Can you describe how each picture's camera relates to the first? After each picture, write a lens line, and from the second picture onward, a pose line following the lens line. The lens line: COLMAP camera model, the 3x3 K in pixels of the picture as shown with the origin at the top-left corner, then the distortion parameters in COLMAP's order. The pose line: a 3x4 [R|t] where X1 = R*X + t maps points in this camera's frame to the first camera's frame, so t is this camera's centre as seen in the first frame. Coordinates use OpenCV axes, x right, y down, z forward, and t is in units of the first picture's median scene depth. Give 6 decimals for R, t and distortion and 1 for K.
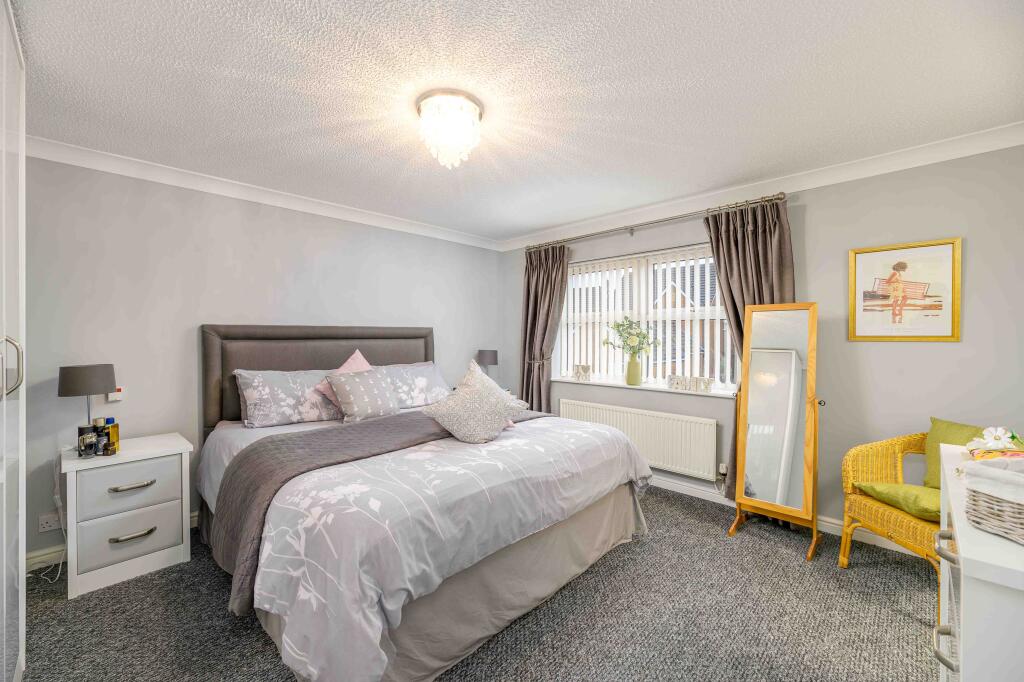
lens RADIAL K [[414.6, 0, 499.9], [0, 414.6, 341.3], [0, 0, 1]] dist [0.009605, -0.000096]
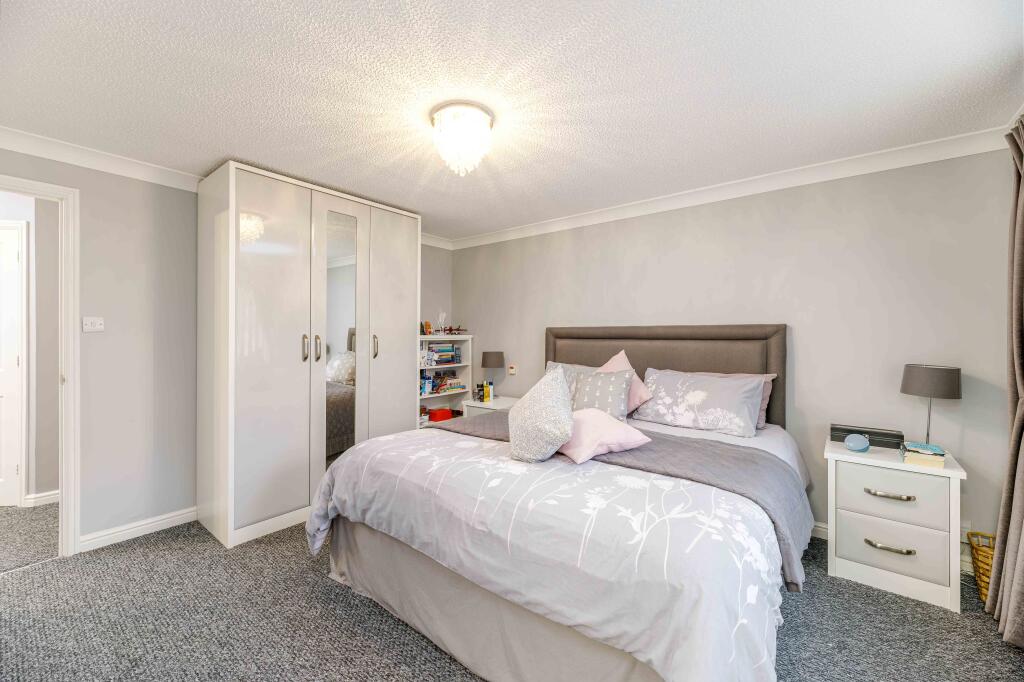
lens RADIAL K [[414.8, 0, 495.3], [0, 414.8, 330.1], [0, 0, 1]] dist [0.019071, 0.000089]
pose [[0.085521, -0.014365, -0.996233, 0.604485], [-0.014731, 0.999769, -0.015680, -0.006608], [0.996227, 0.016017, 0.085289, 0.649918]]
